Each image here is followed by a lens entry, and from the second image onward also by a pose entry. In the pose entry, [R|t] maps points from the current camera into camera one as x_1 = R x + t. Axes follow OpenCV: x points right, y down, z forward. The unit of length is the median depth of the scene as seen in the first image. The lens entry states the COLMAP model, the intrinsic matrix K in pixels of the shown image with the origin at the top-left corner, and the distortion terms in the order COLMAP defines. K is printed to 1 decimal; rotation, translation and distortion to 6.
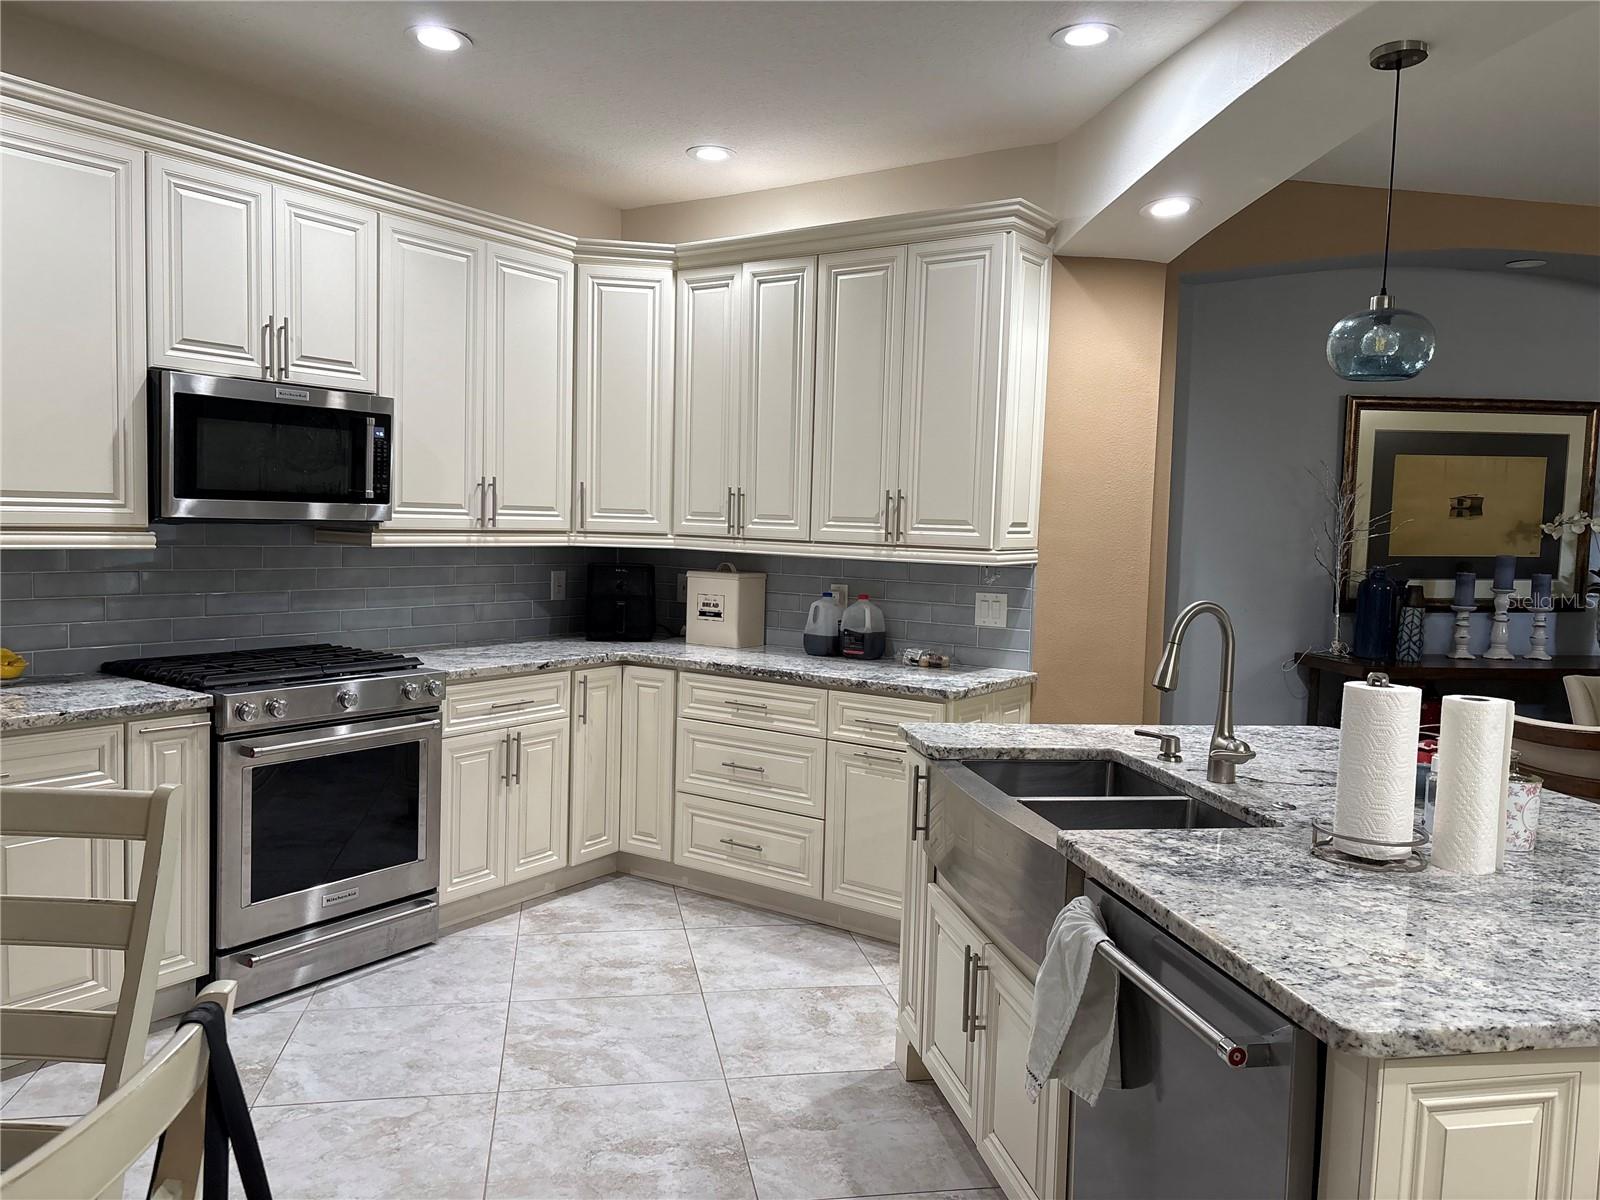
lens RADIAL K [[1209.0, 0, 808.0], [0, 1209.0, 610.5], [0, 0, 1]] dist [0.060747, -0.071291]
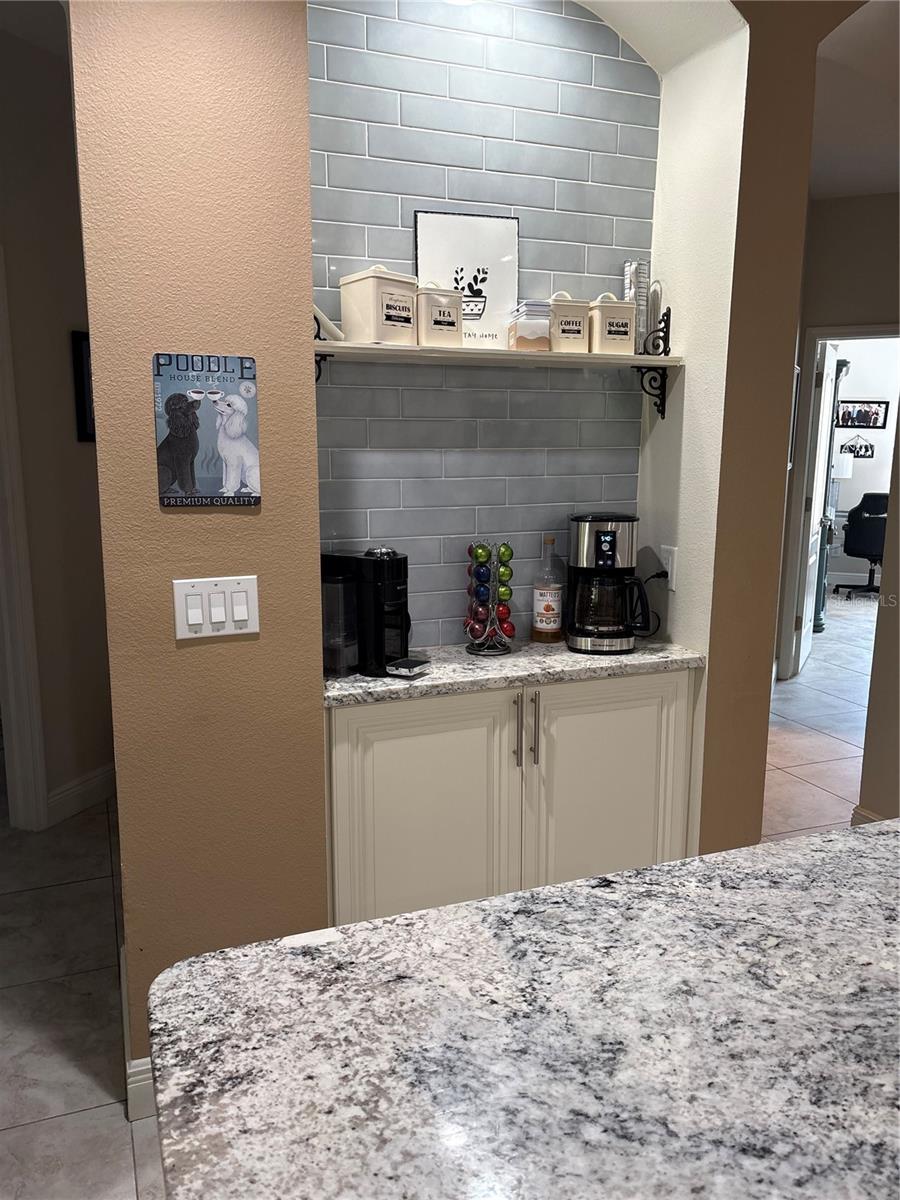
lens RADIAL K [[906.8, 0, 450.0], [0, 906.8, 600.0], [0, 0, 1]] dist [0.060747, -0.071291]
pose [[-0.980673, -0.004987, -0.195593, 0.413809], [-0.055911, 0.965132, 0.255722, -0.038817], [0.187497, 0.261716, -0.946757, 0.601283]]
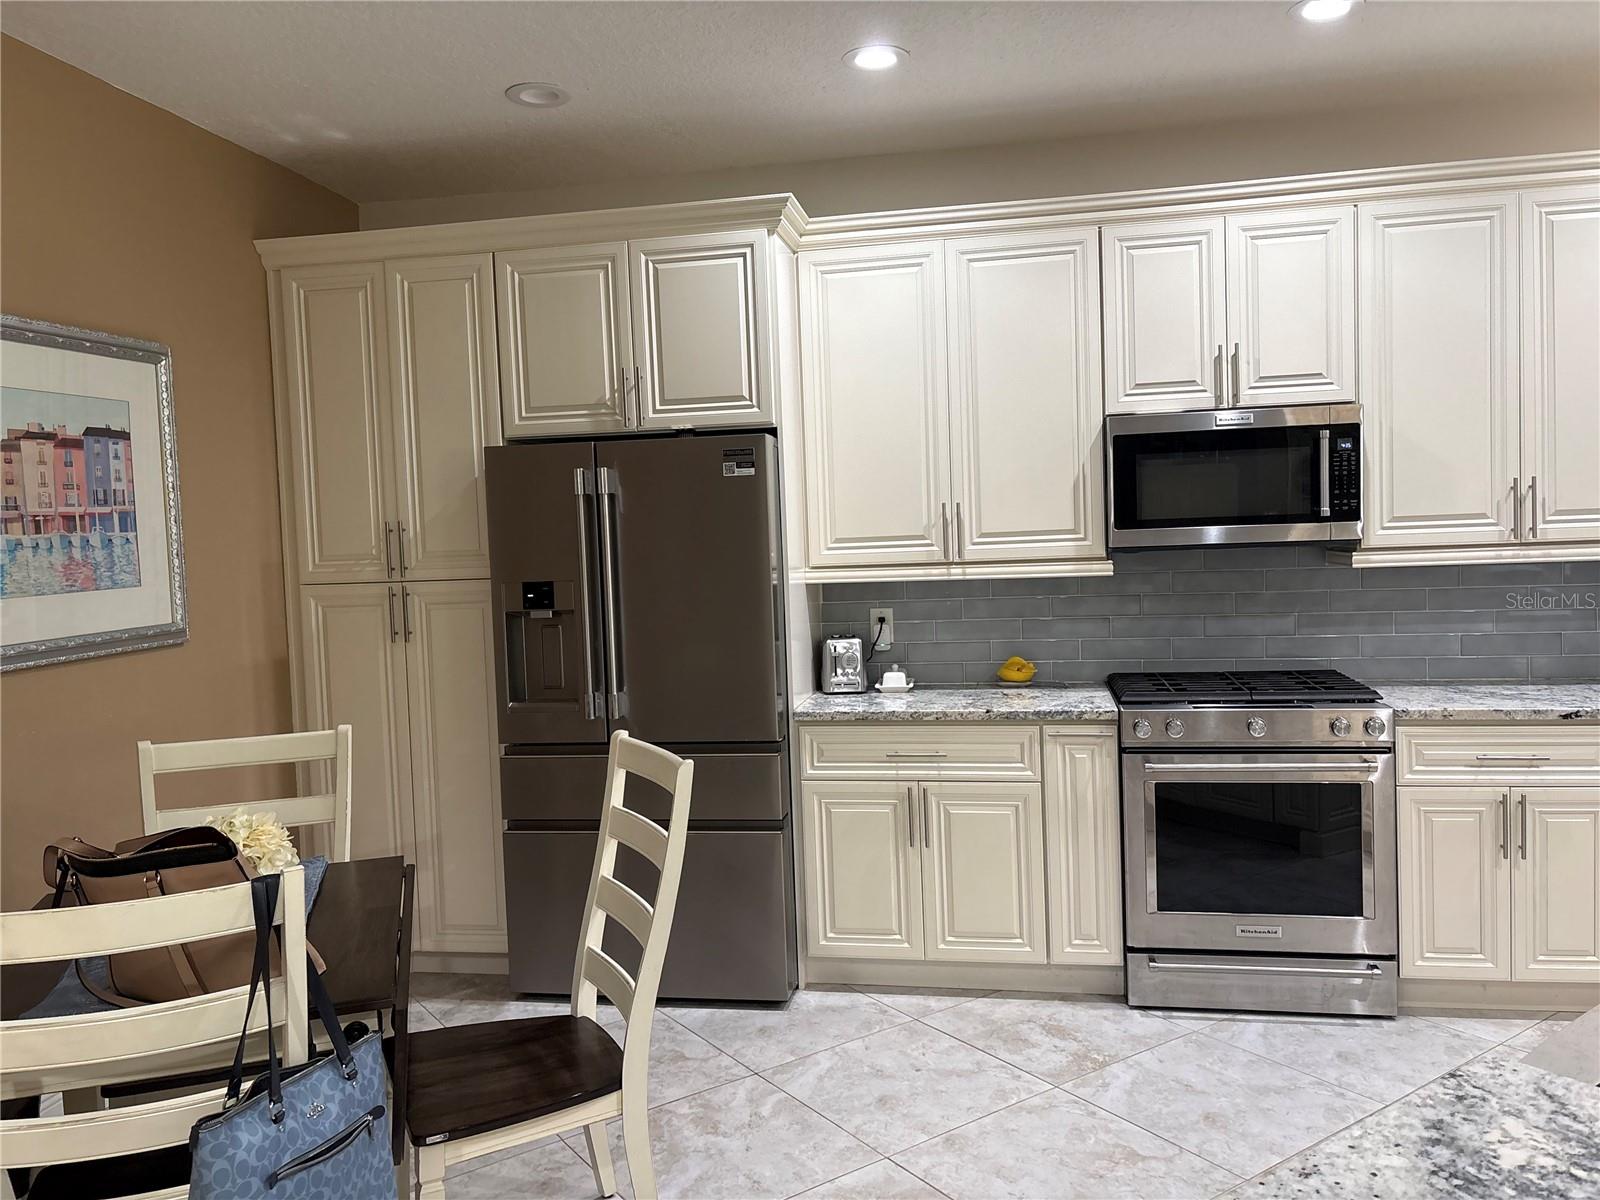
lens RADIAL K [[1209.0, 0, 808.0], [0, 1209.0, 610.5], [0, 0, 1]] dist [0.060747, -0.071291]
pose [[0.406092, 0.010366, -0.913774, 0.349508], [-0.024155, 0.999708, 0.000606, -0.011492], [0.913513, 0.021826, 0.406223, 0.272353]]
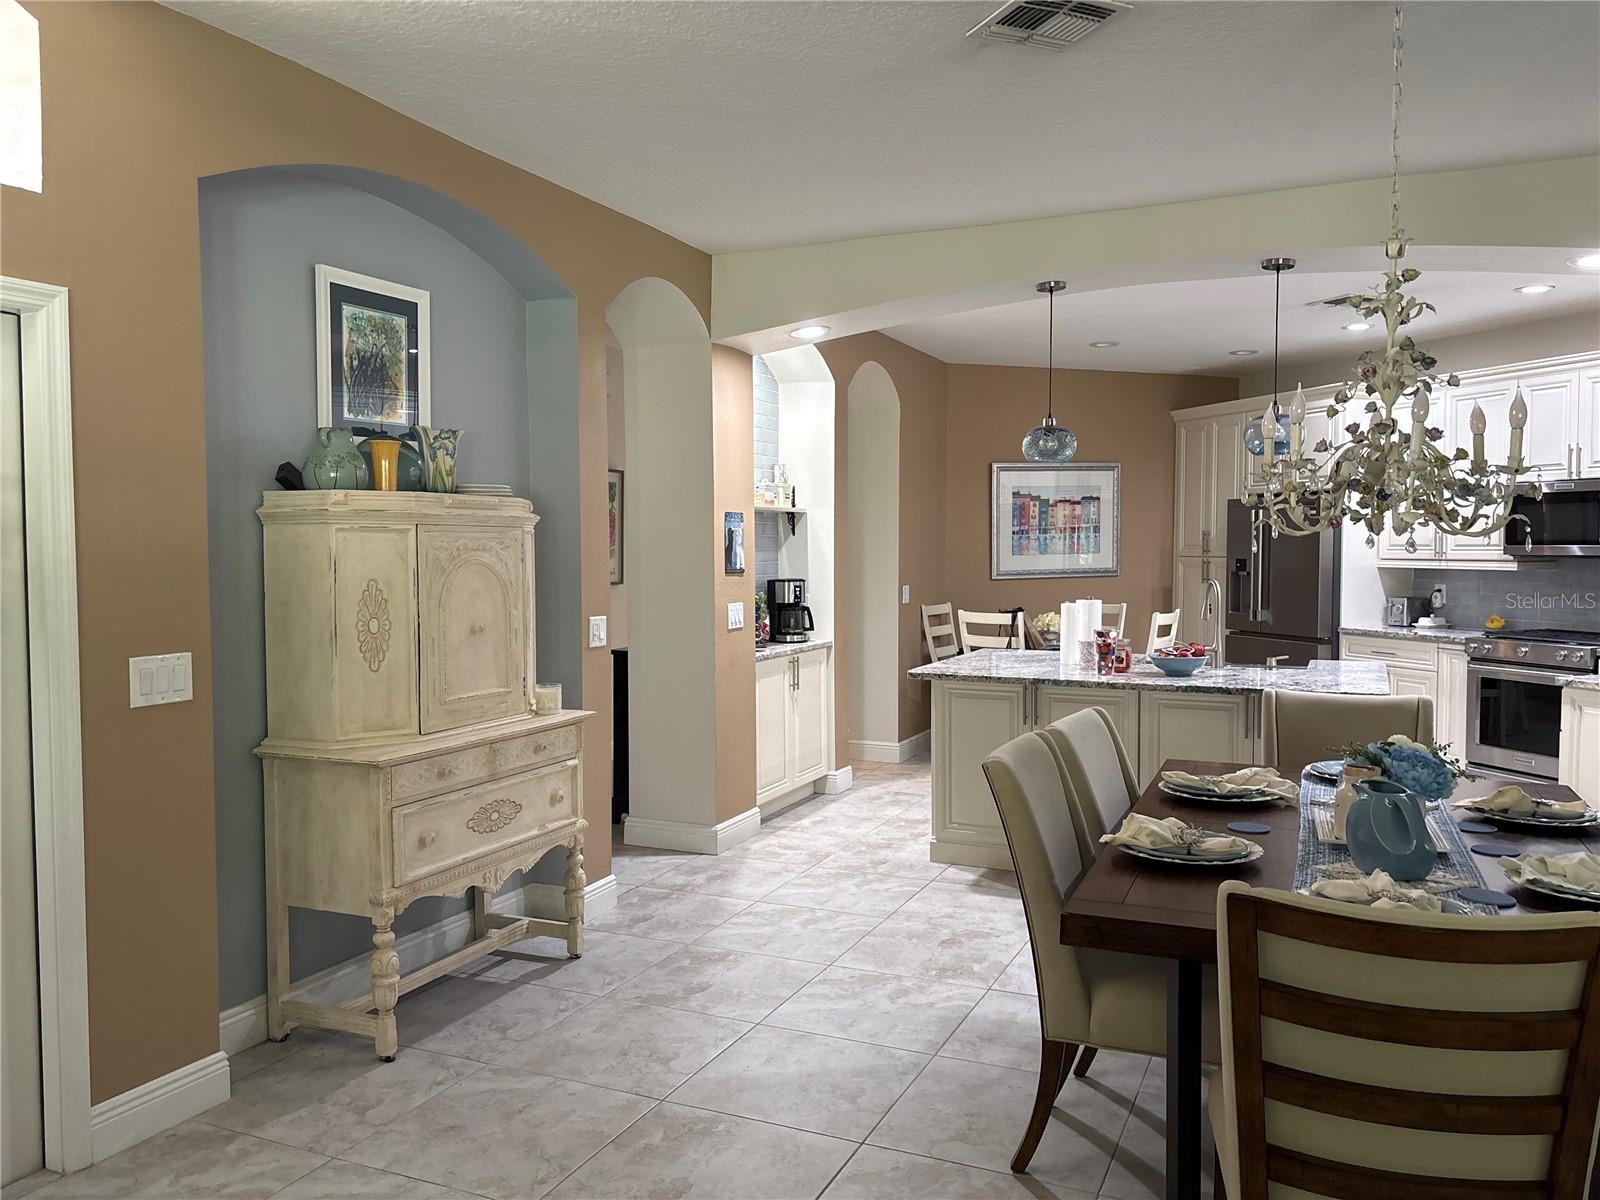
lens RADIAL K [[1209.0, 0, 808.0], [0, 1209.0, 610.5], [0, 0, 1]] dist [0.060747, -0.071291]
pose [[-0.564212, 0.013132, -0.825525, 1.554074], [-0.083507, 0.993838, 0.072883, -0.029713], [0.821396, 0.110059, -0.559639, 1.012696]]
